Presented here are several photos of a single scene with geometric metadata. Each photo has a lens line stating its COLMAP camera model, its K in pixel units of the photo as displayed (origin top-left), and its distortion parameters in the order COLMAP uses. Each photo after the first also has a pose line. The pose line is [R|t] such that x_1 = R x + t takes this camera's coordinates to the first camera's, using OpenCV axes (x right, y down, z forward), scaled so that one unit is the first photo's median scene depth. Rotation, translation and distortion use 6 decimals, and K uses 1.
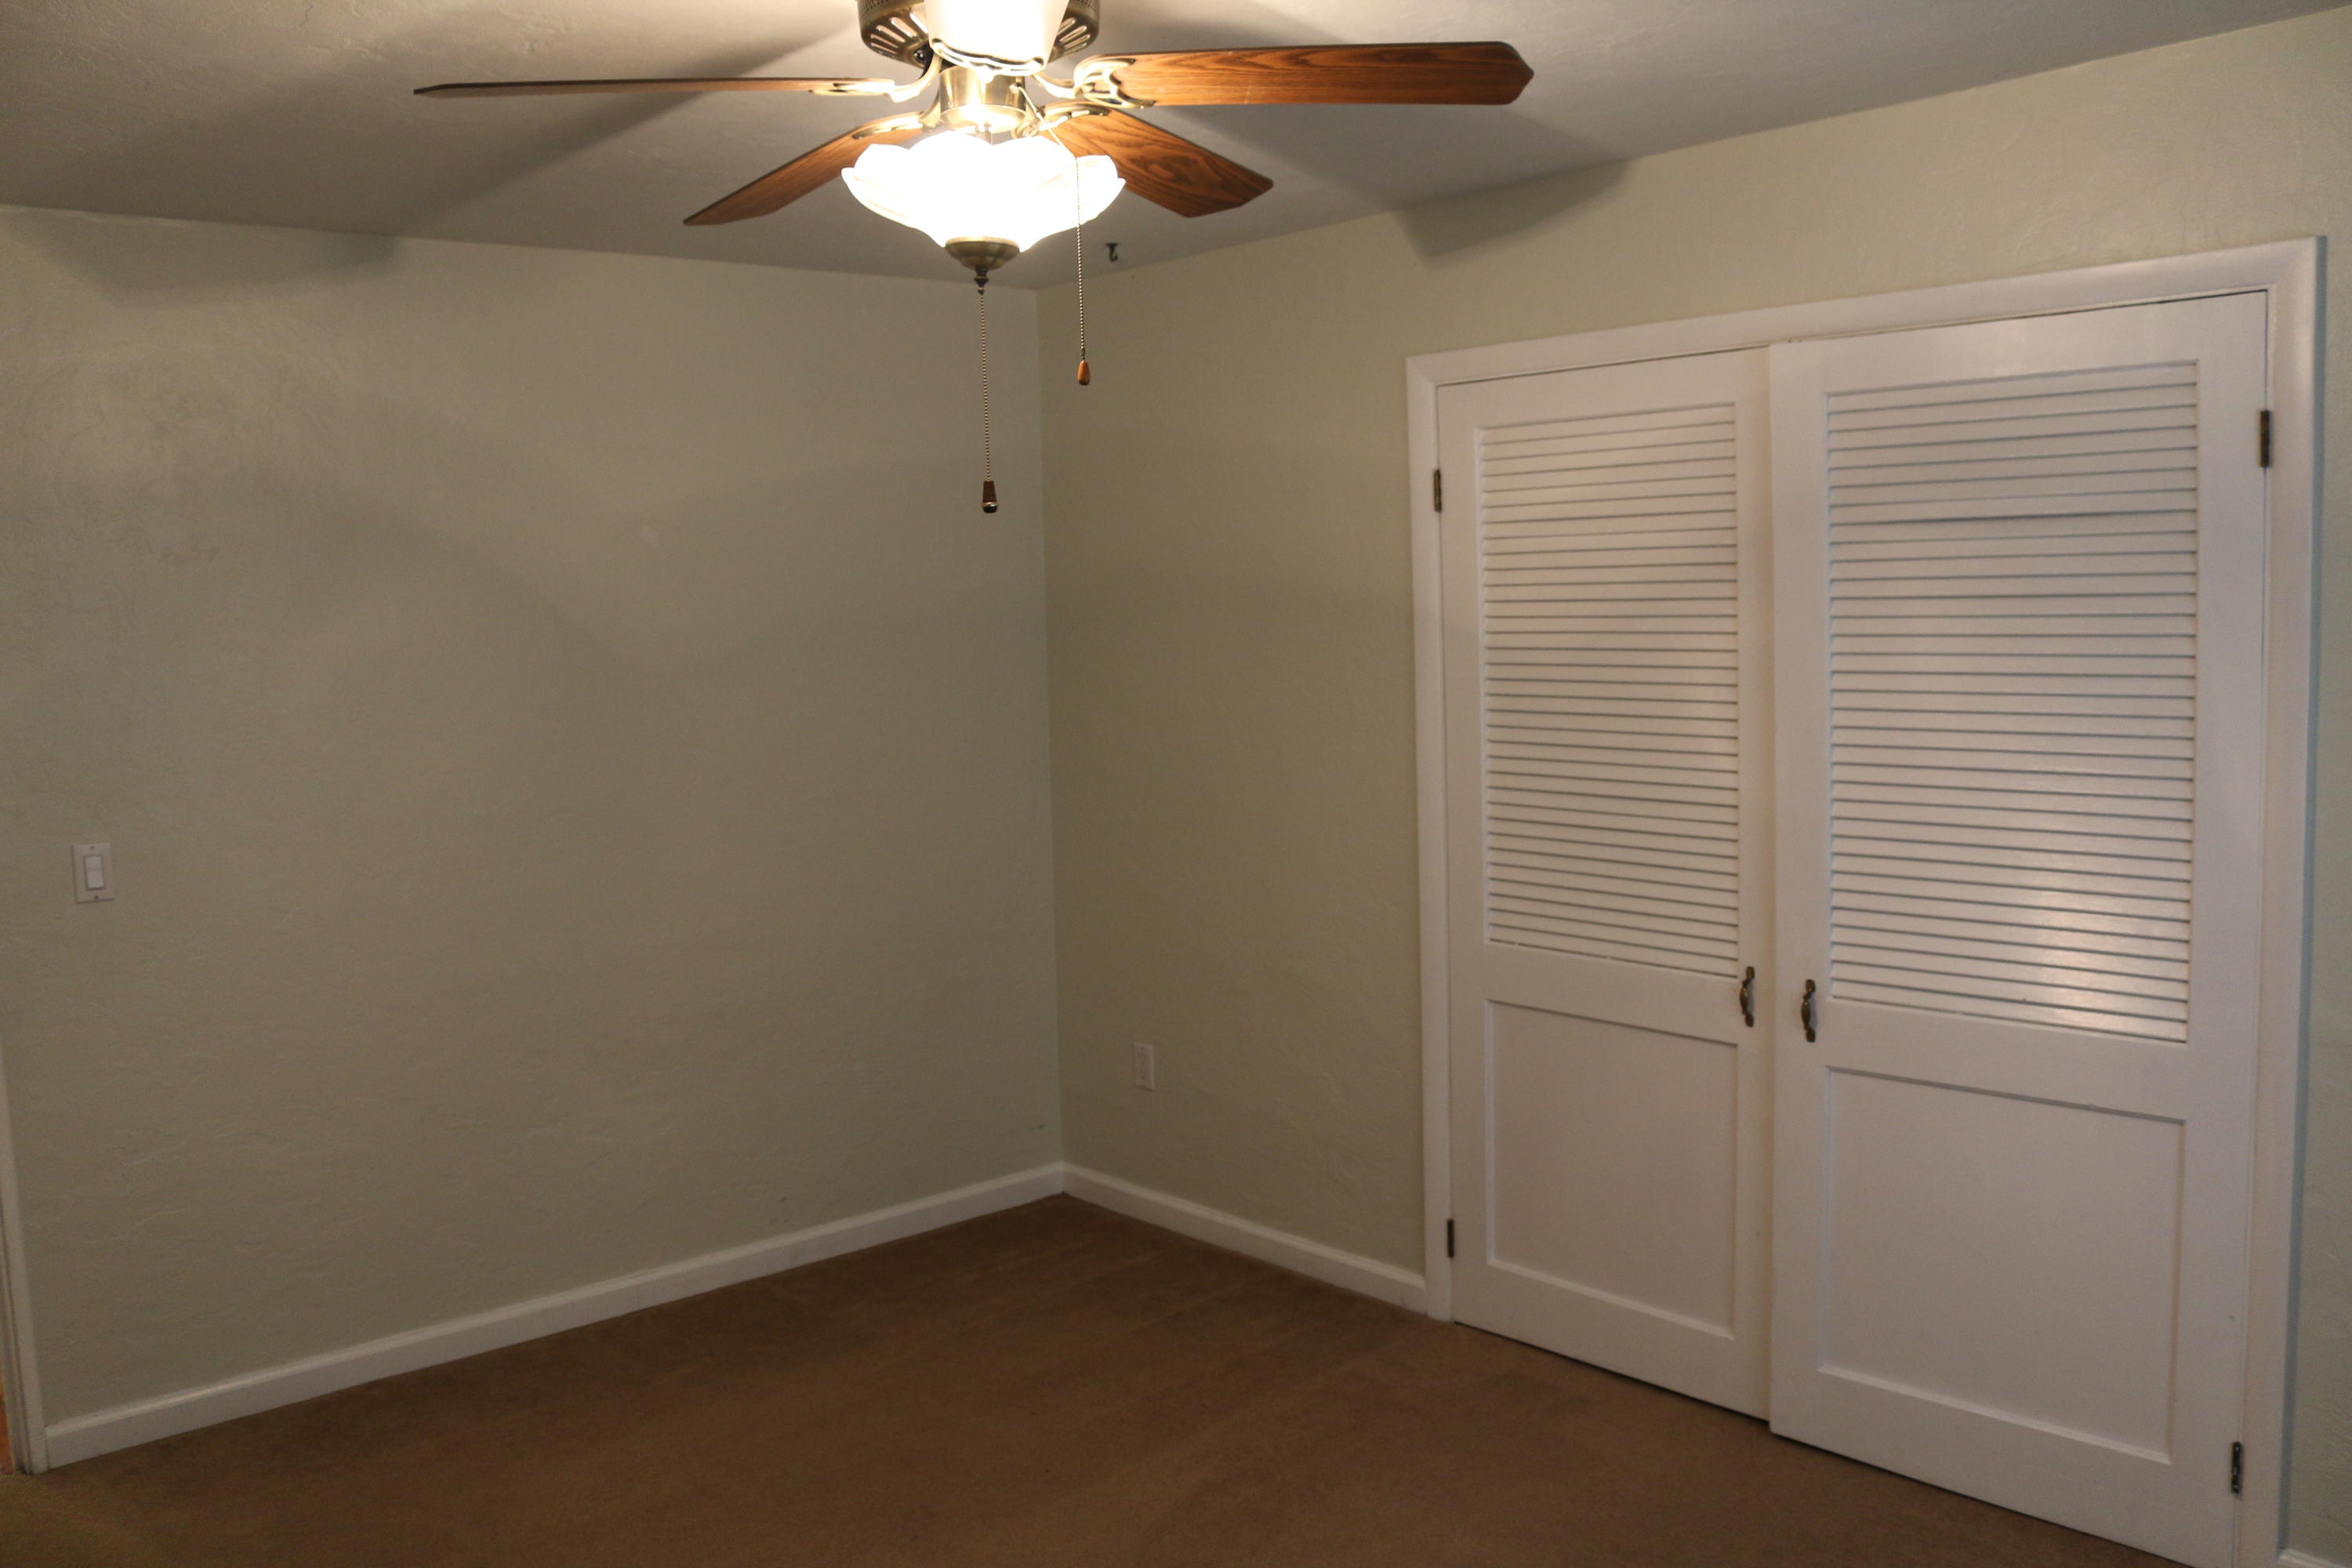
lens RADIAL K [[1939.7, 0, 1176.0], [0, 1939.7, 784.0], [0, 0, 1]] dist [-0.151994, 0.125619]
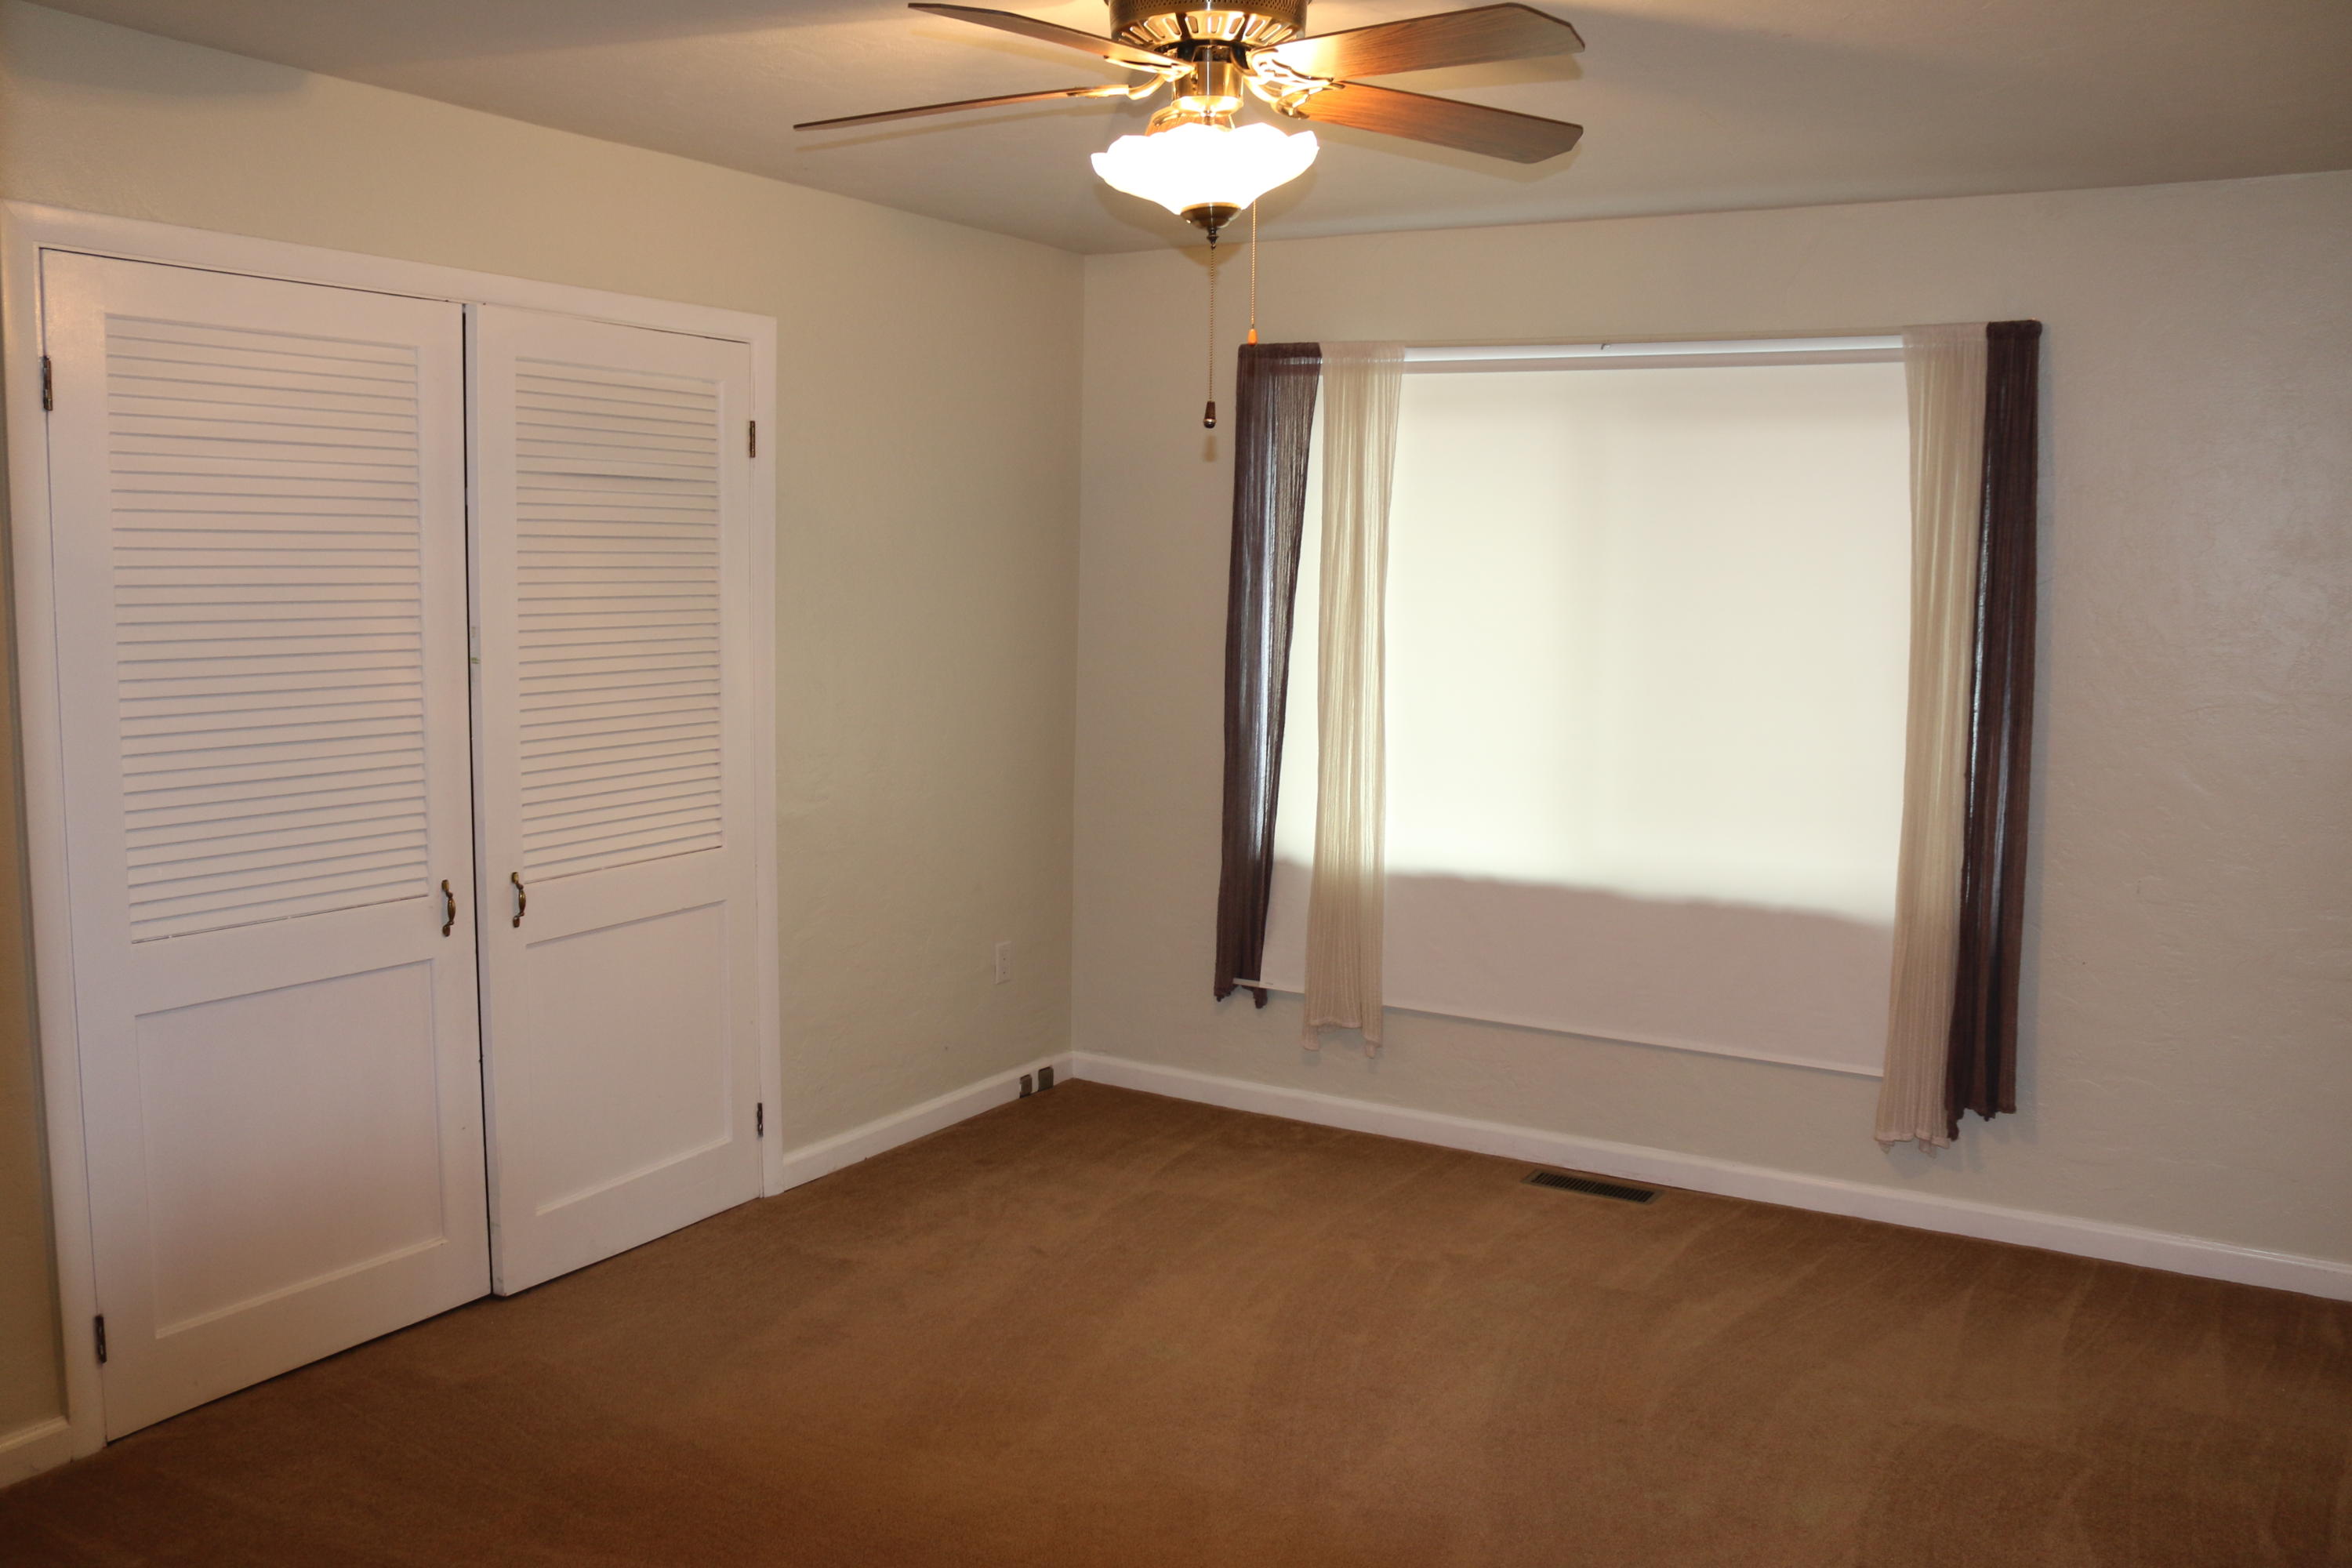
lens RADIAL K [[1939.7, 0, 1176.0], [0, 1939.7, 784.0], [0, 0, 1]] dist [-0.151994, 0.125619]
pose [[-0.307605, -0.078491, 0.948271, -0.822330], [0.096075, 0.988937, 0.113023, -0.037983], [-0.946651, 0.125871, -0.296660, 0.918091]]
